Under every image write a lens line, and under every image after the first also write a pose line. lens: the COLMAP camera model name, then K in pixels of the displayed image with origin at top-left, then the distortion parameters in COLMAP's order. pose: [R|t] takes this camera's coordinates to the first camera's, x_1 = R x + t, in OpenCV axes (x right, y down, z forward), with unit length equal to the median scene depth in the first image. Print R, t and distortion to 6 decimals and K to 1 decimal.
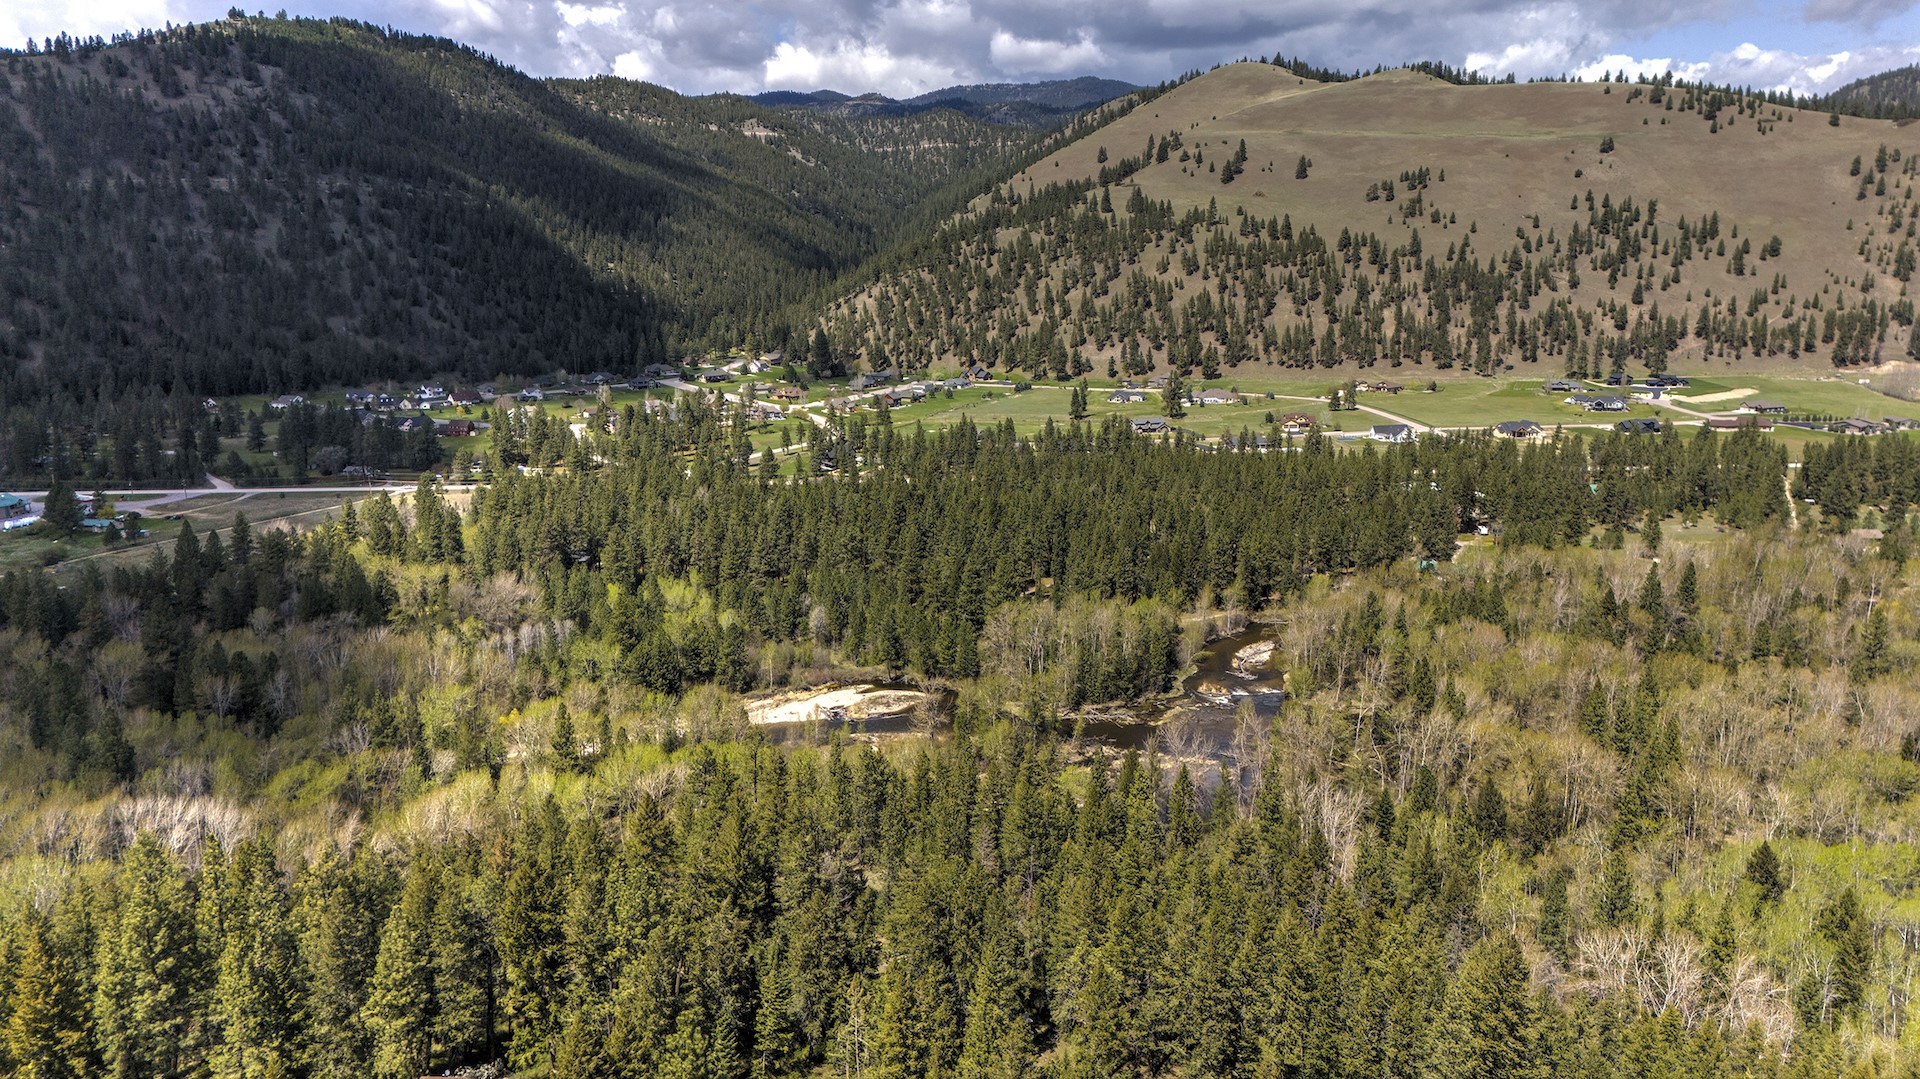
lens RADIAL K [[1422.1, 0, 960.0], [0, 1422.1, 539.5], [0, 0, 1]] dist [0.096087, -0.083497]
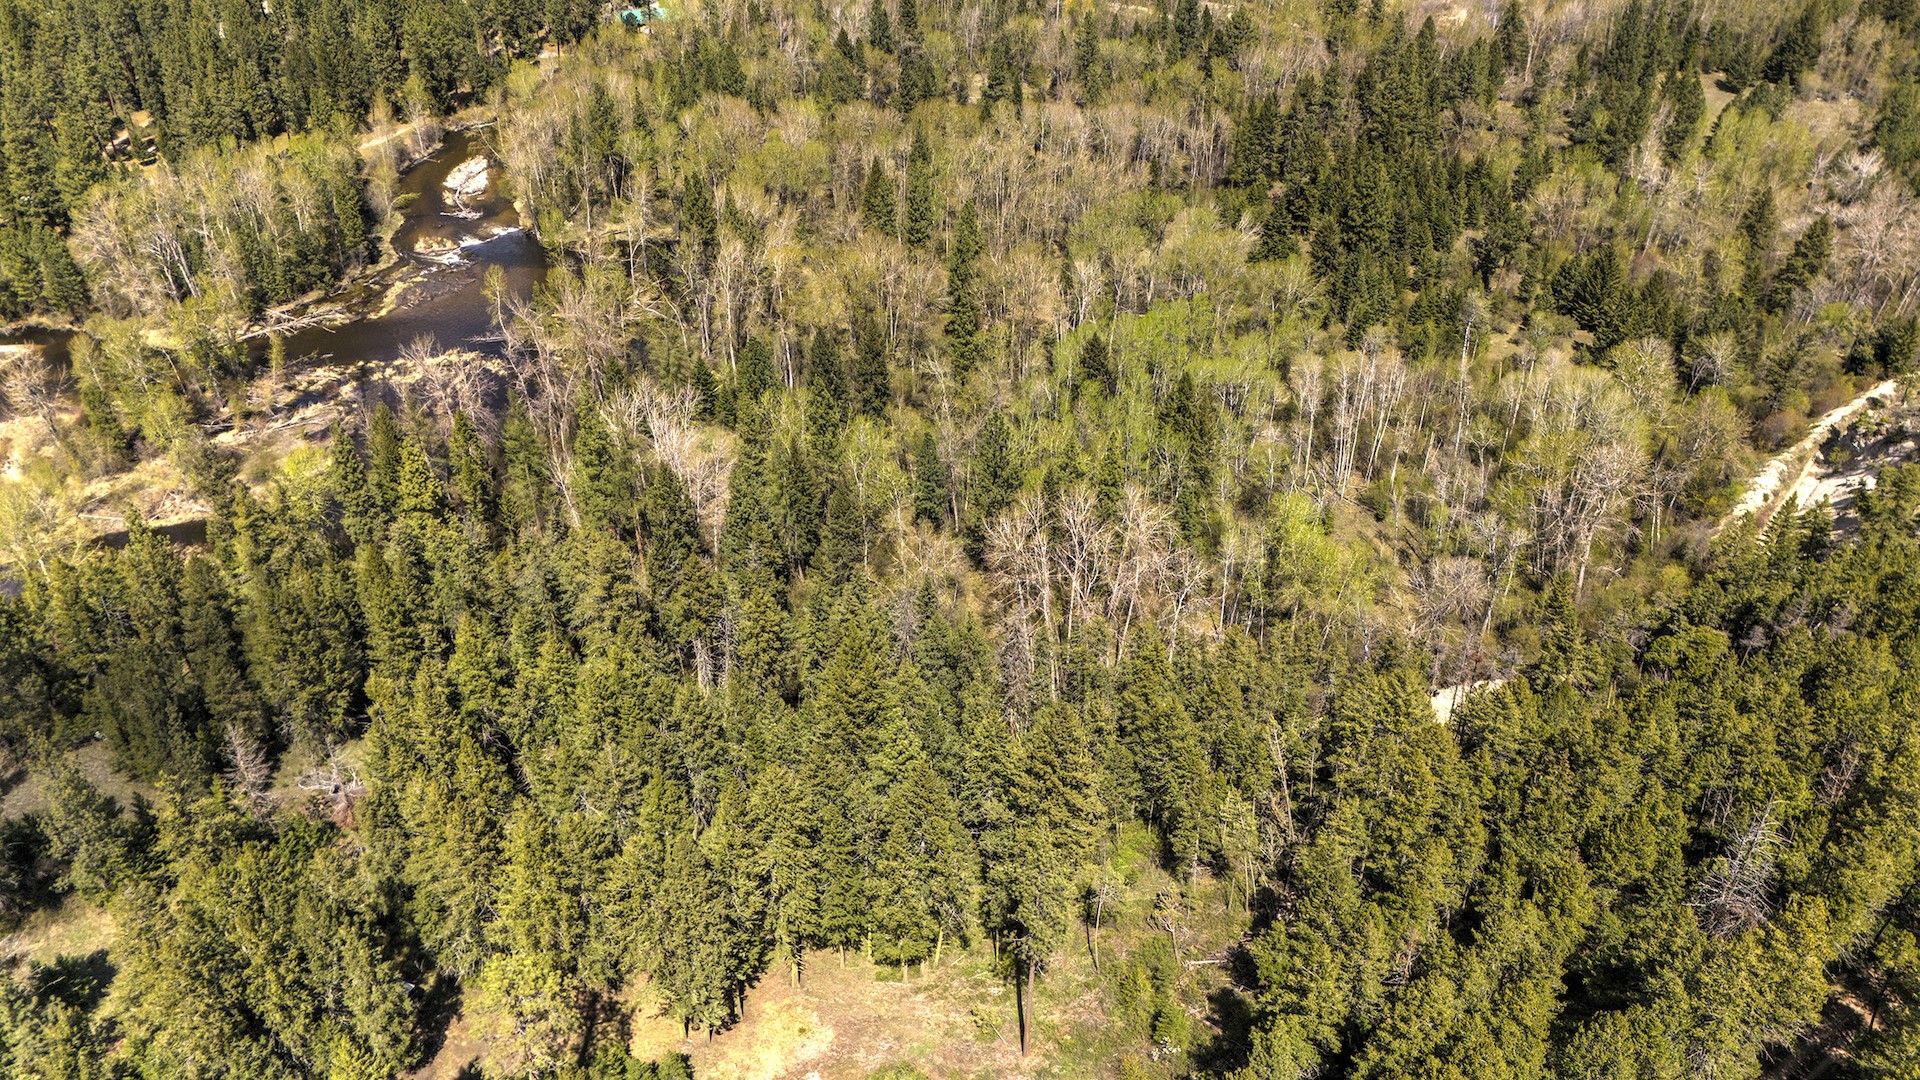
lens RADIAL K [[1422.1, 0, 960.0], [0, 1422.1, 540.0], [0, 0, 1]] dist [0.096087, -0.083497]
pose [[0.835453, -0.317950, 0.448248, 0.011474], [0.120172, 0.901600, 0.415543, -0.044118], [-0.536262, -0.293300, 0.791453, 0.169980]]
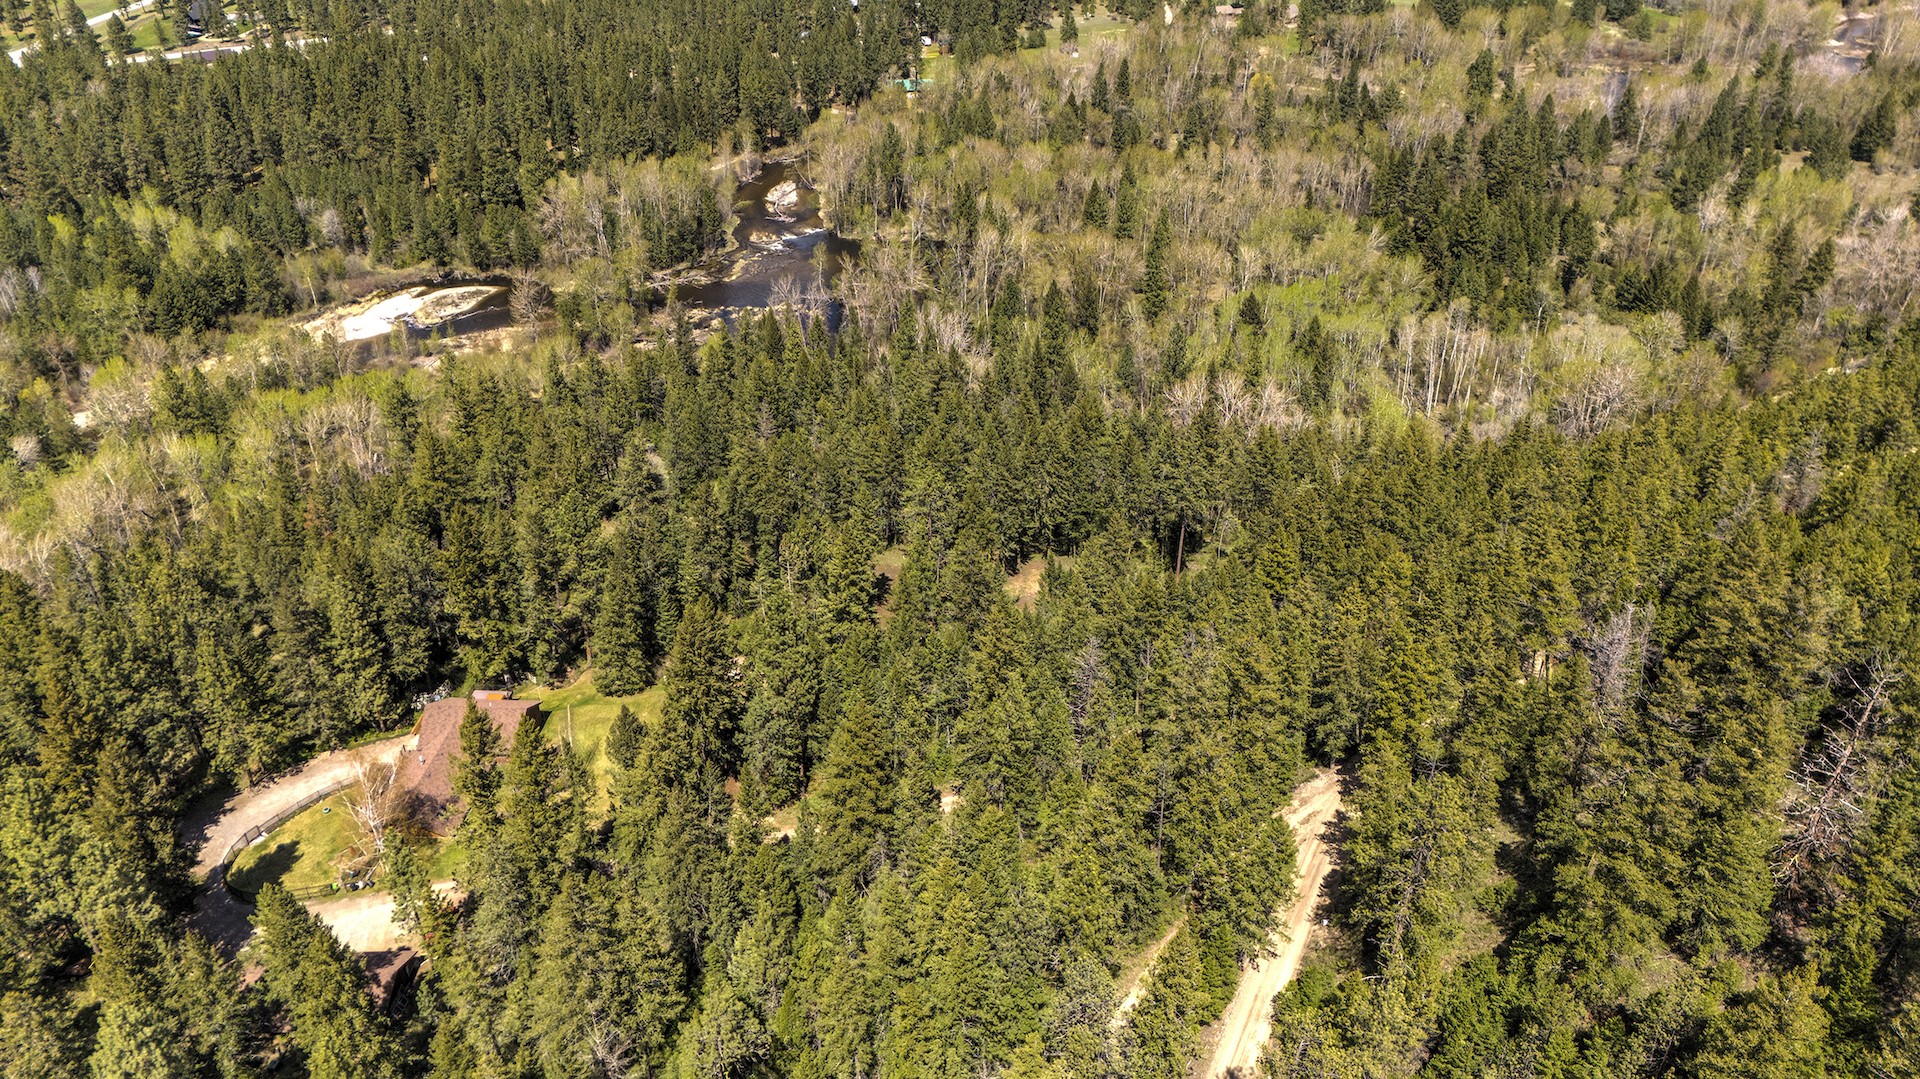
lens RADIAL K [[1416.7, 0, 983.6], [0, 1416.7, 547.2], [0, 0, 1]] dist [0.078677, -0.054302]
pose [[0.894794, -0.239169, 0.377016, -0.132602], [0.101969, 0.931575, 0.348957, -0.033717], [-0.434679, -0.273801, 0.857956, -0.044892]]
